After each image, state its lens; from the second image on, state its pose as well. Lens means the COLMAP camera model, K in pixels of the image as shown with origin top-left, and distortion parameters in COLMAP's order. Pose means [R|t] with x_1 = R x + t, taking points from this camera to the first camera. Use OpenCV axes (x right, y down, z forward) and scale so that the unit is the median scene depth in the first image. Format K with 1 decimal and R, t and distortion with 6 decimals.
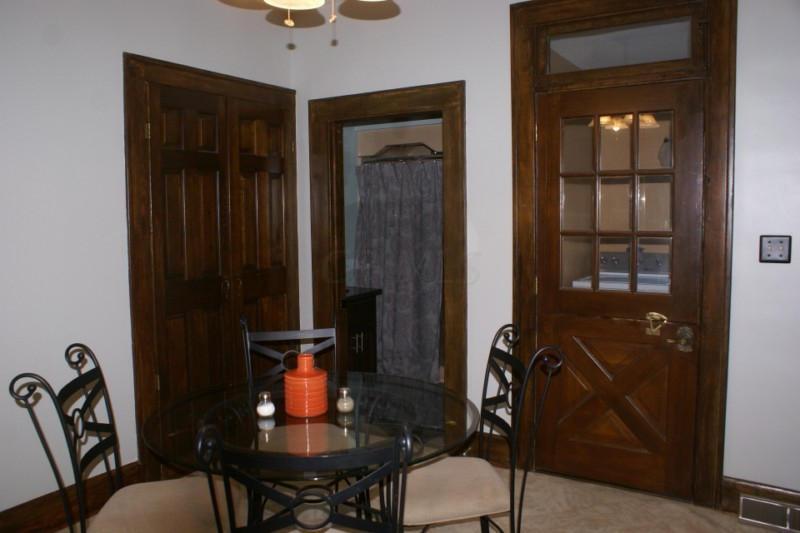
lens RADIAL K [[625.9, 0, 399.9], [0, 625.9, 251.3], [0, 0, 1]] dist [-0.157049, 0.137470]
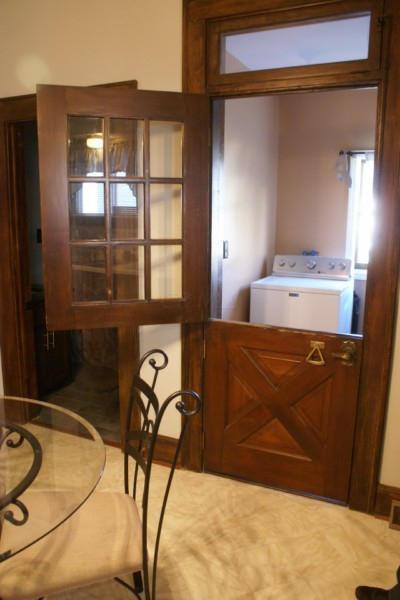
lens RADIAL K [[492.8, 0, 197.9], [0, 492.8, 299.3], [0, 0, 1]] dist [-0.152151, 0.147879]
pose [[0.992309, -0.003265, 0.123740, 0.108067], [-0.011247, 0.993139, 0.116398, -0.027665], [-0.123271, -0.116895, 0.985464, 0.219265]]
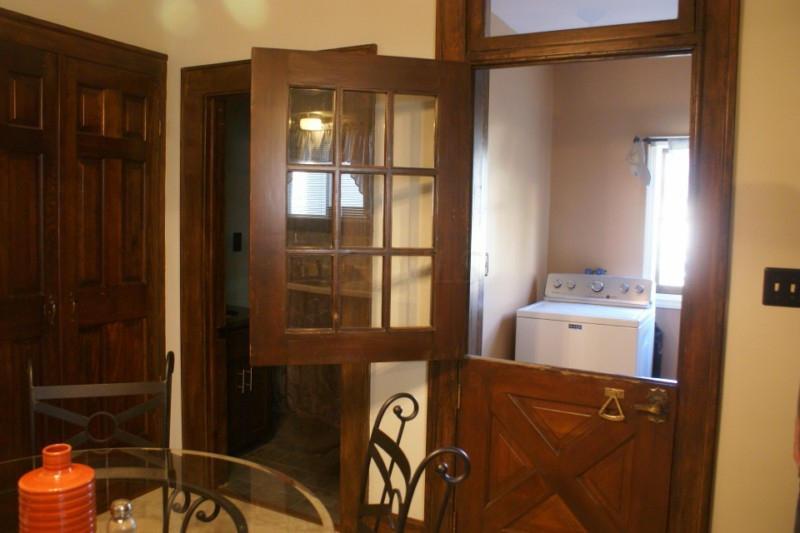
lens RADIAL K [[657.1, 0, 401.7], [0, 657.1, 256.8], [0, 0, 1]] dist [-0.152151, 0.147879]
pose [[0.996767, 0.028183, 0.075237, 0.085481], [-0.028388, 0.999596, 0.001657, -0.021988], [-0.075160, -0.003788, 0.997164, 0.218971]]
